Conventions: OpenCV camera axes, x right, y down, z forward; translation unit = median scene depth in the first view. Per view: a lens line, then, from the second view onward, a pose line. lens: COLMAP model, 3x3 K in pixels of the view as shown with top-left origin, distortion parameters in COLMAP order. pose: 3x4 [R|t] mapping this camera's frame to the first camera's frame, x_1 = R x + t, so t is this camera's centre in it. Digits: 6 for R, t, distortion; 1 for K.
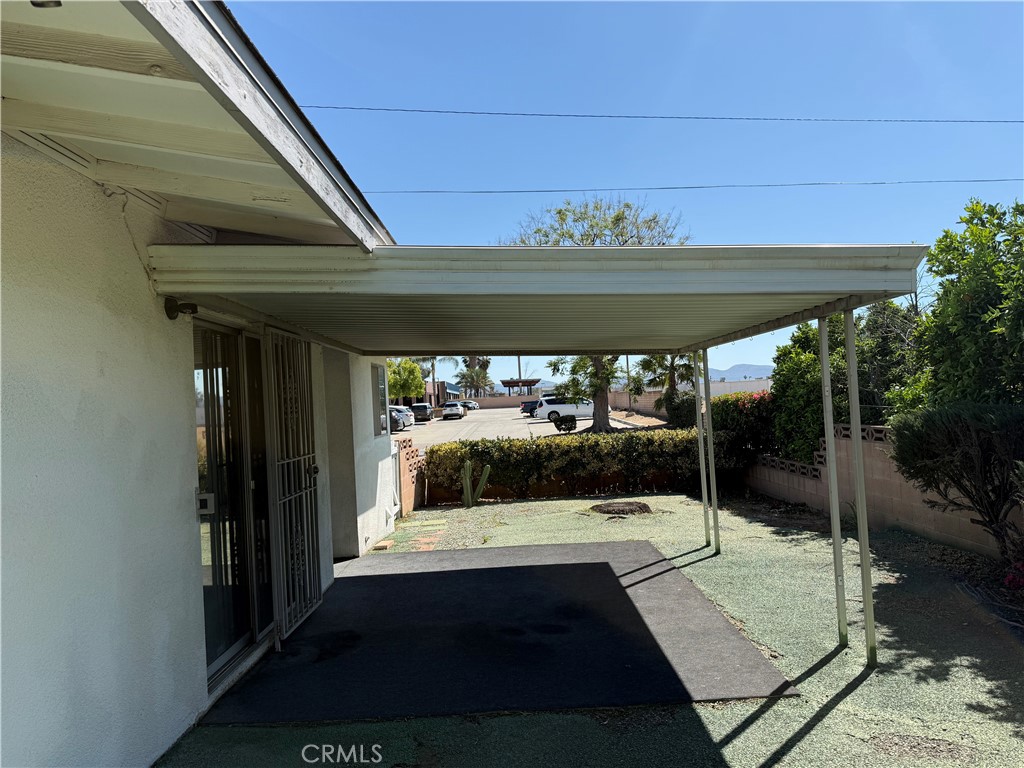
lens RADIAL K [[727.4, 0, 516.1], [0, 727.4, 380.7], [0, 0, 1]] dist [0.041646, -0.048608]
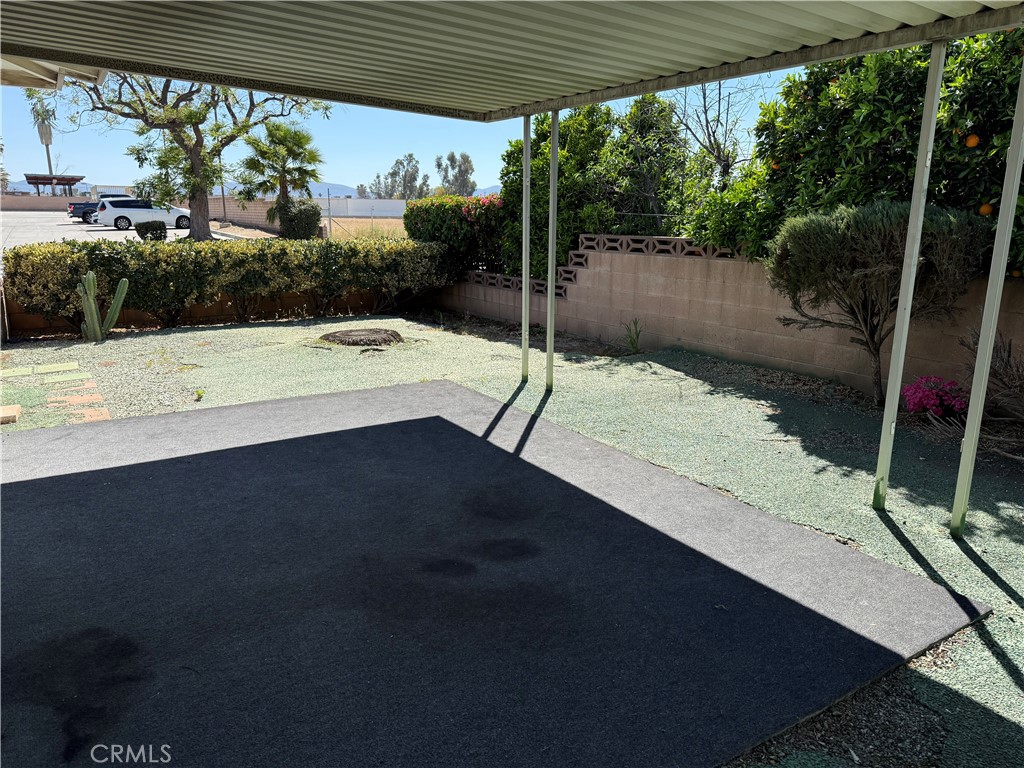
lens RADIAL K [[727.4, 0, 515.5], [0, 727.4, 393.9], [0, 0, 1]] dist [0.041646, -0.048608]
pose [[0.841791, -0.073532, 0.534773, -0.101474], [-0.066709, 0.968914, 0.238235, 0.032593], [-0.535666, -0.236218, 0.810717, 0.225721]]
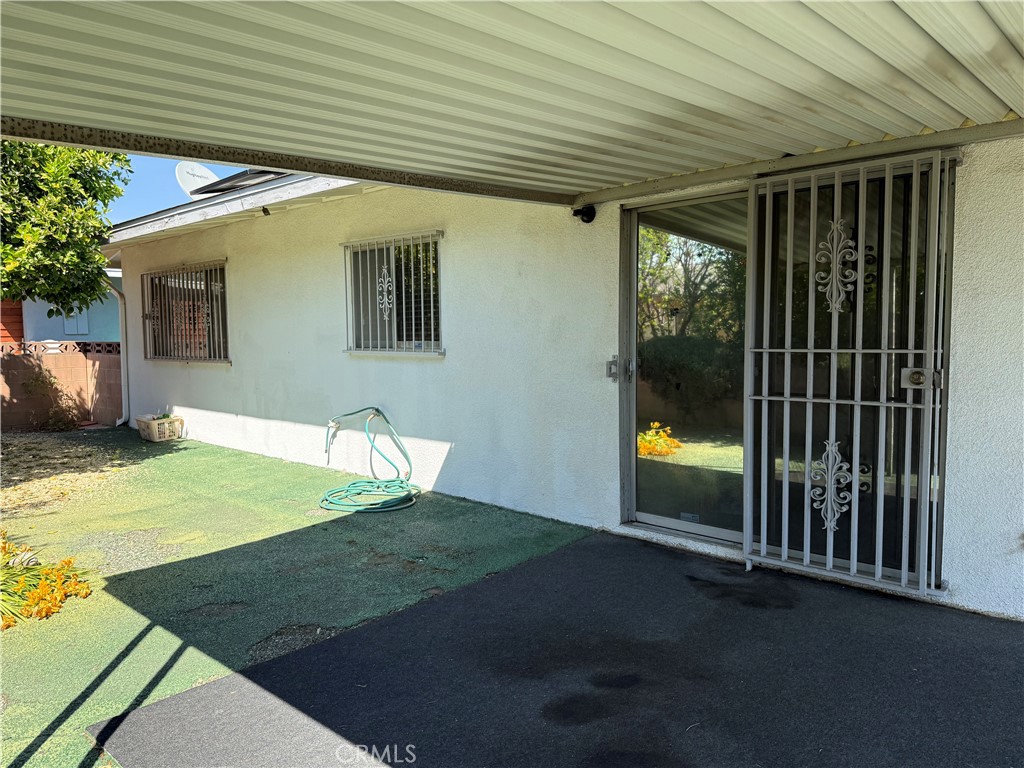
lens RADIAL K [[727.4, 0, 511.5], [0, 727.4, 381.5], [0, 0, 1]] dist [0.041646, -0.048608]
pose [[-0.672657, 0.114406, -0.731057, 0.180252], [0.063025, 0.993243, 0.097446, 0.020538], [0.737265, 0.019472, -0.675323, 0.537913]]
